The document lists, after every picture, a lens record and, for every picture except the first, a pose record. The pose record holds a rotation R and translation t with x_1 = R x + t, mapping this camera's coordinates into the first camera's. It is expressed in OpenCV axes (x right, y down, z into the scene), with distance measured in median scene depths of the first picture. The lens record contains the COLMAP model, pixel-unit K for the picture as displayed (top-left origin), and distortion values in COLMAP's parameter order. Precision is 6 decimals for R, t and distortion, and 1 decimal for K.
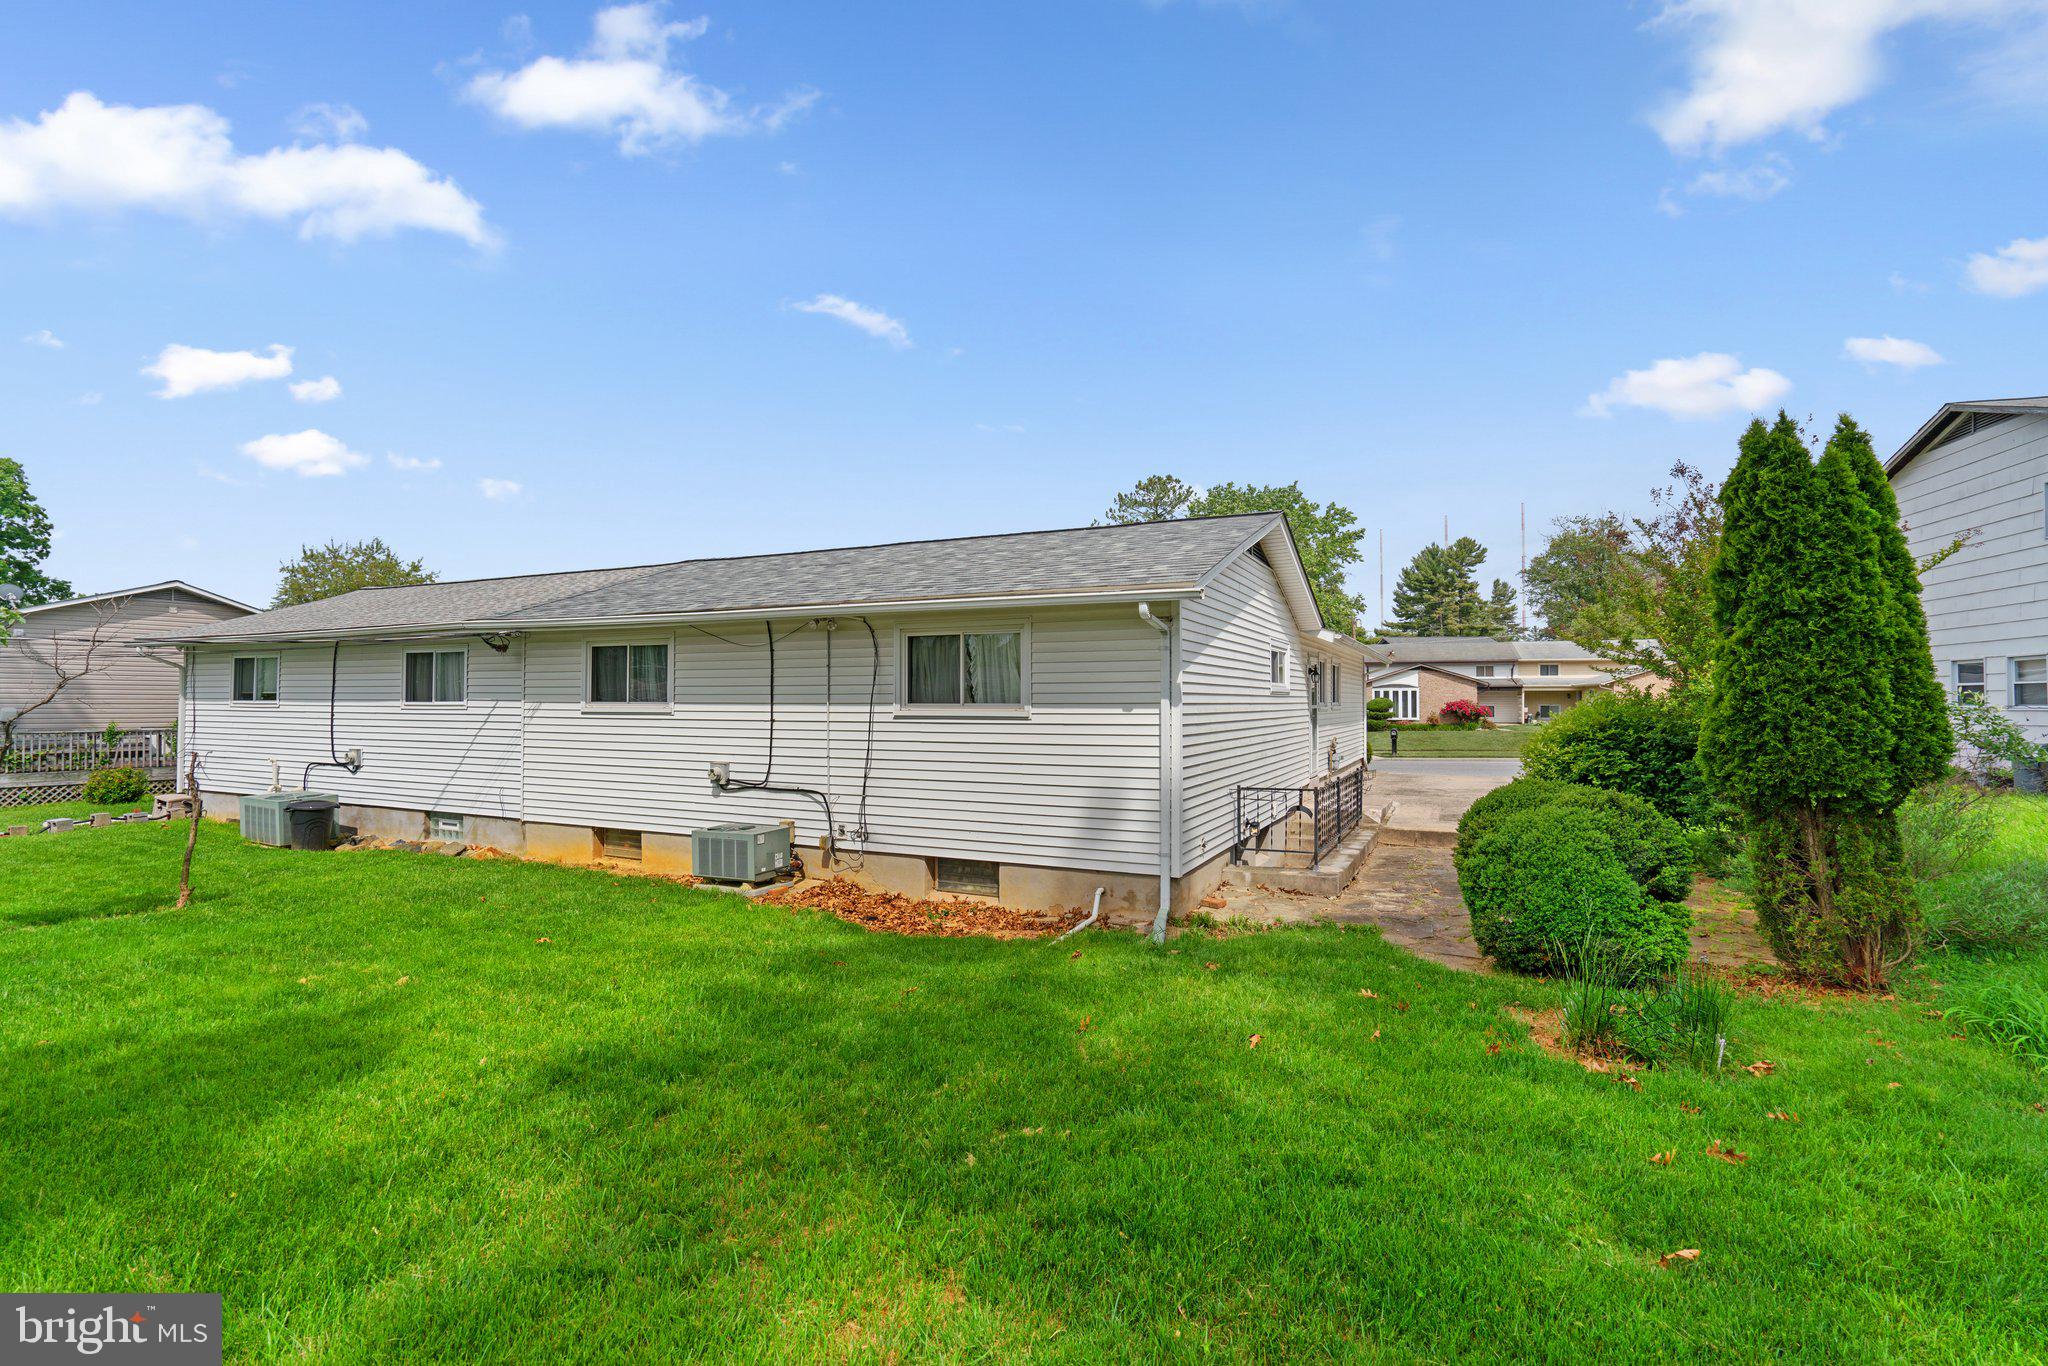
lens RADIAL K [[952.0, 0, 1020.0], [0, 952.0, 685.3], [0, 0, 1]] dist [-0.014917, 0.000191]
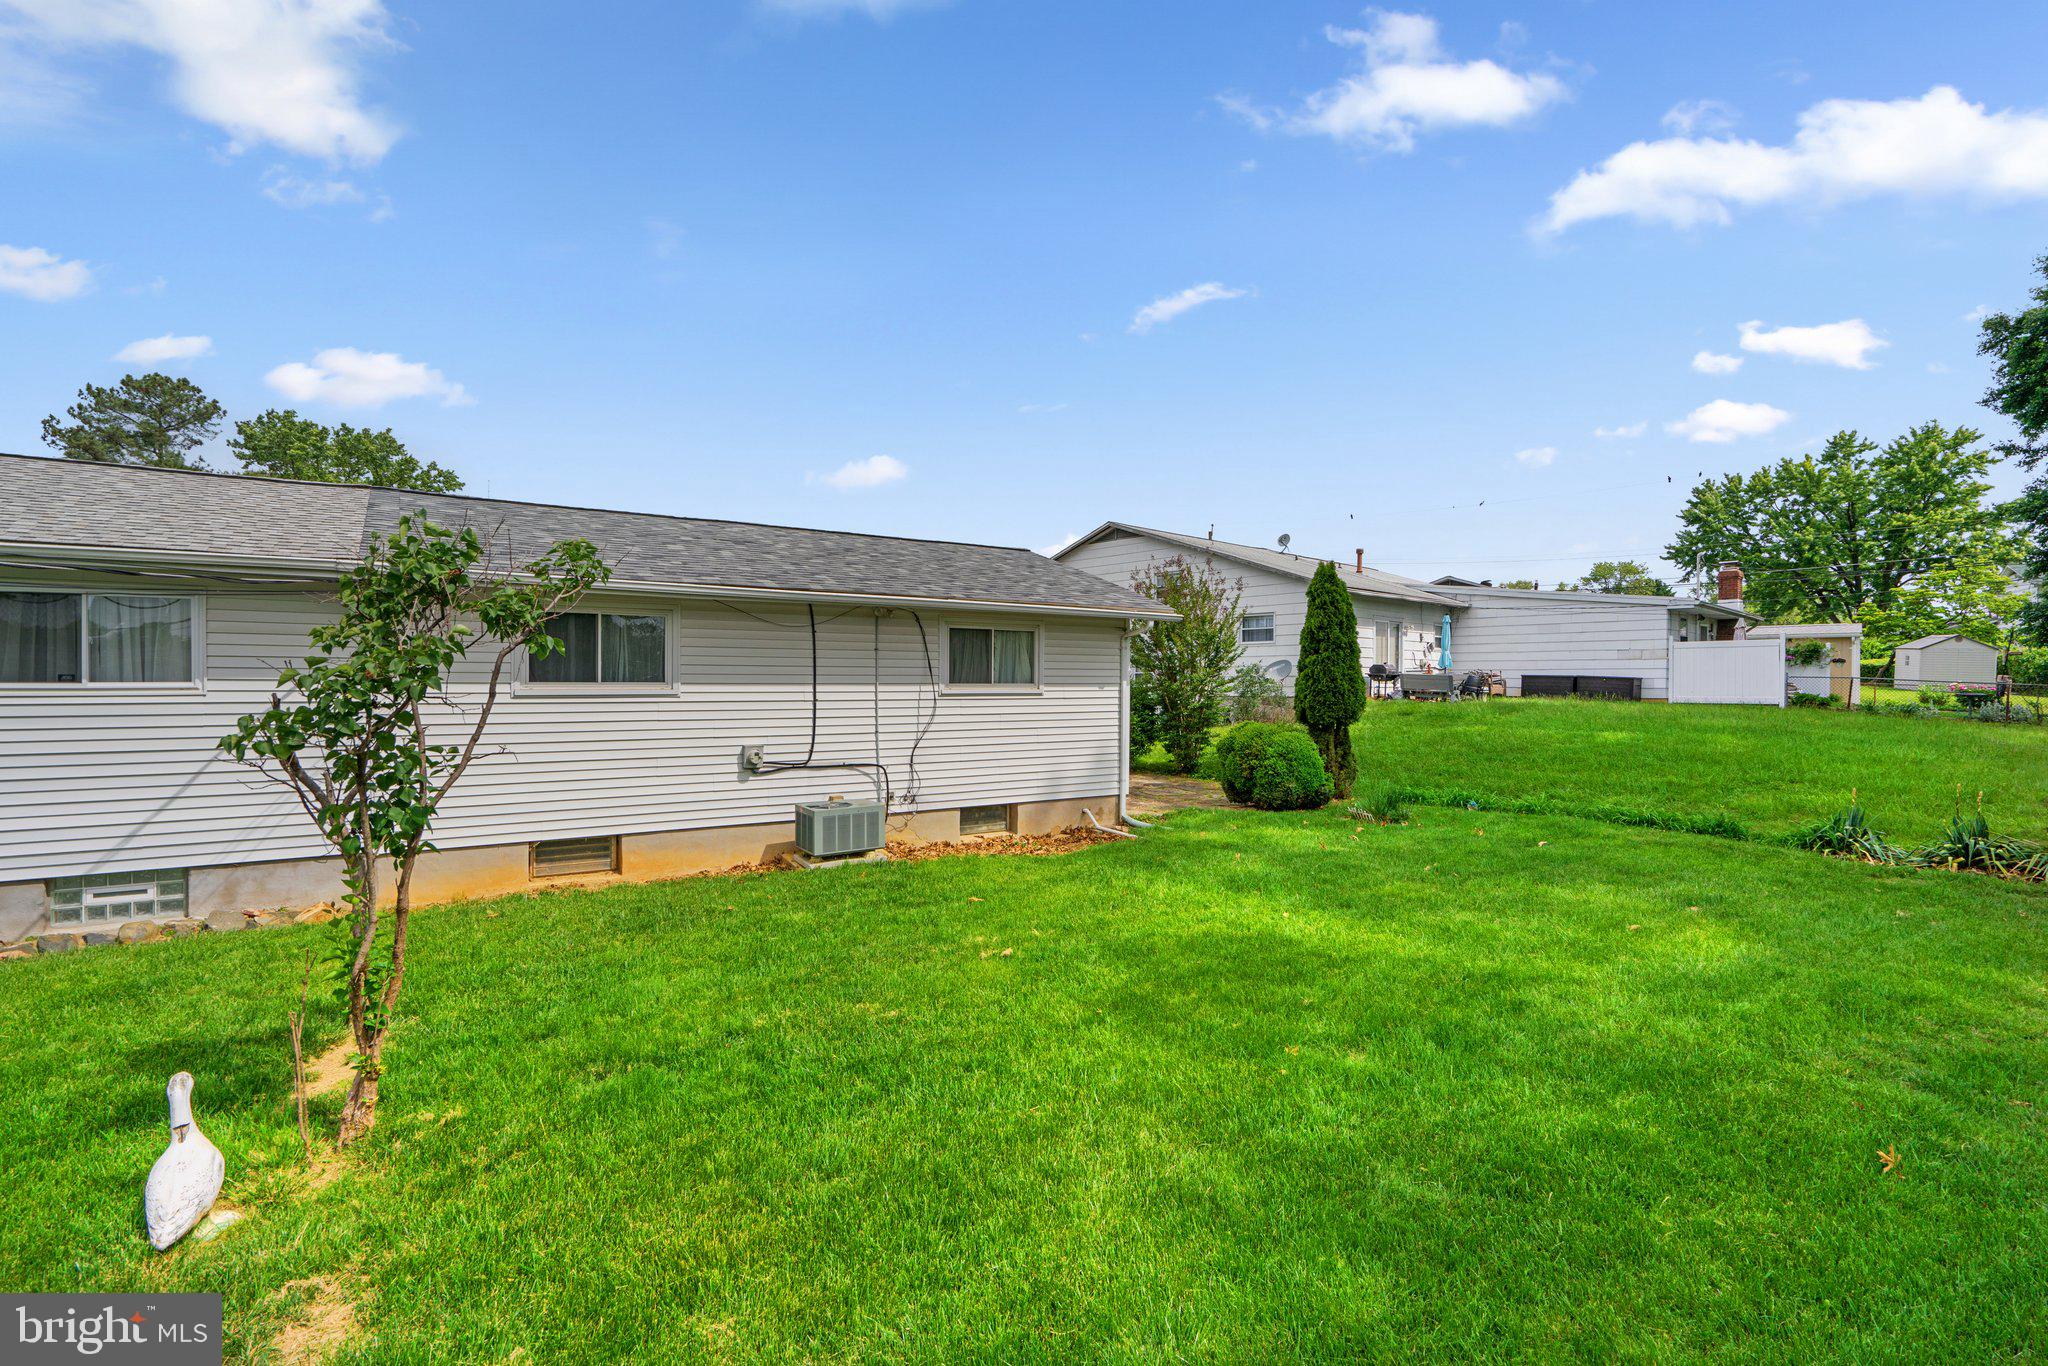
lens RADIAL K [[920.7, 0, 1021.8], [0, 920.7, 682.5], [0, 0, 1]] dist [-0.003471, -0.000316]
pose [[0.508908, -0.001753, 0.860819, -1.028187], [-0.018629, 0.999741, 0.013049, 0.000522], [-0.860619, -0.022677, 0.508744, 0.311723]]
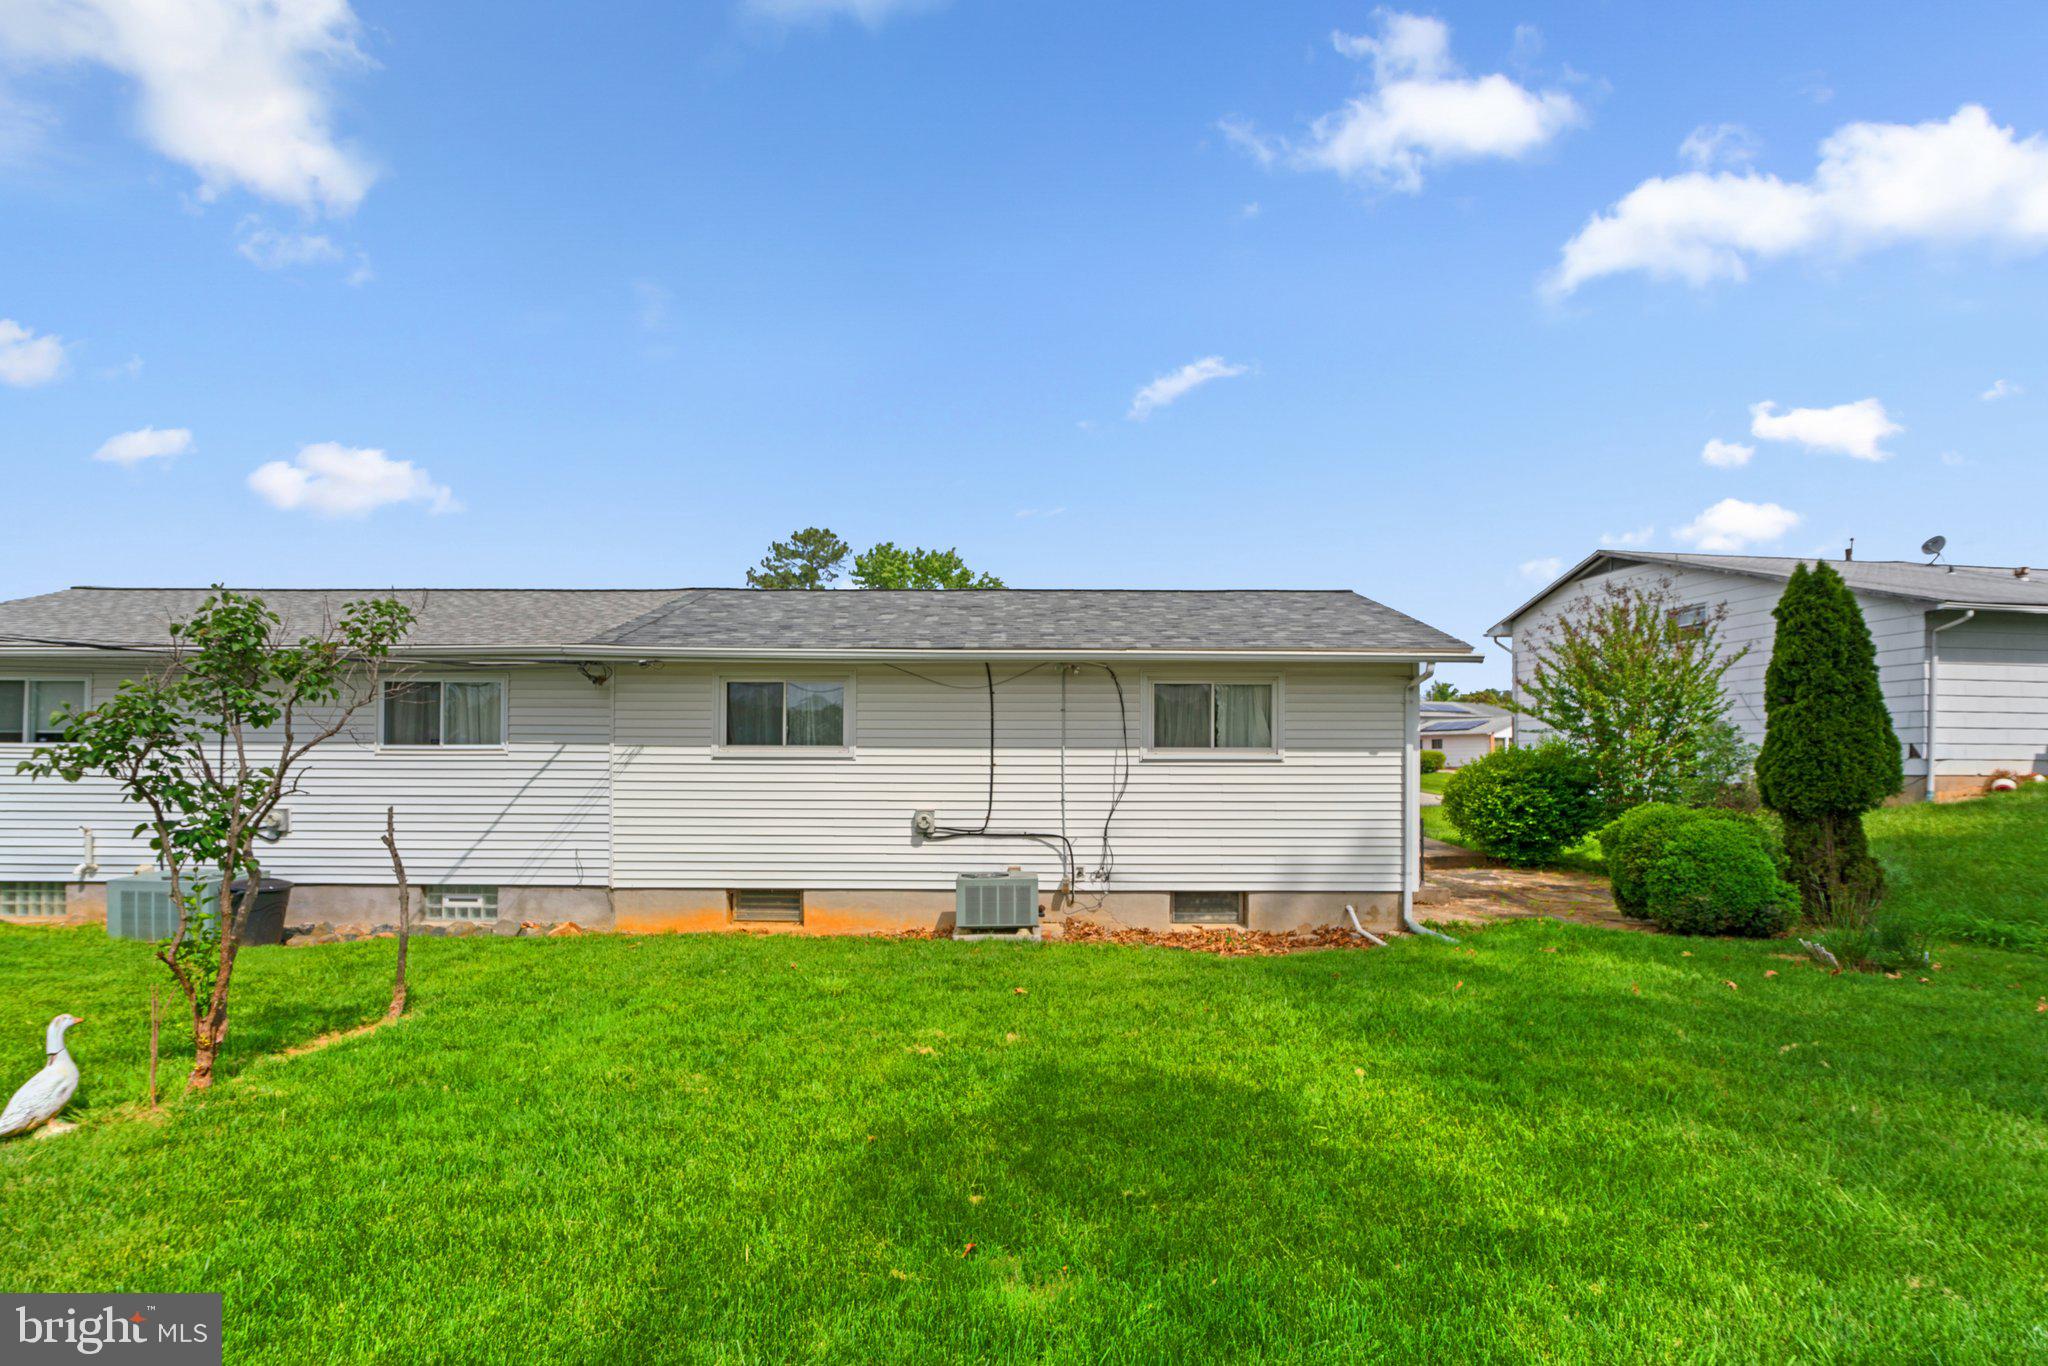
lens RADIAL K [[939.8, 0, 1025.8], [0, 939.8, 755.5], [0, 0, 1]] dist [-0.007874, 0.000527]
pose [[0.898313, 0.002697, 0.439348, -0.671009], [-0.009615, 0.999862, 0.013521, 0.014250], [-0.439251, -0.016370, 0.898215, 0.121442]]
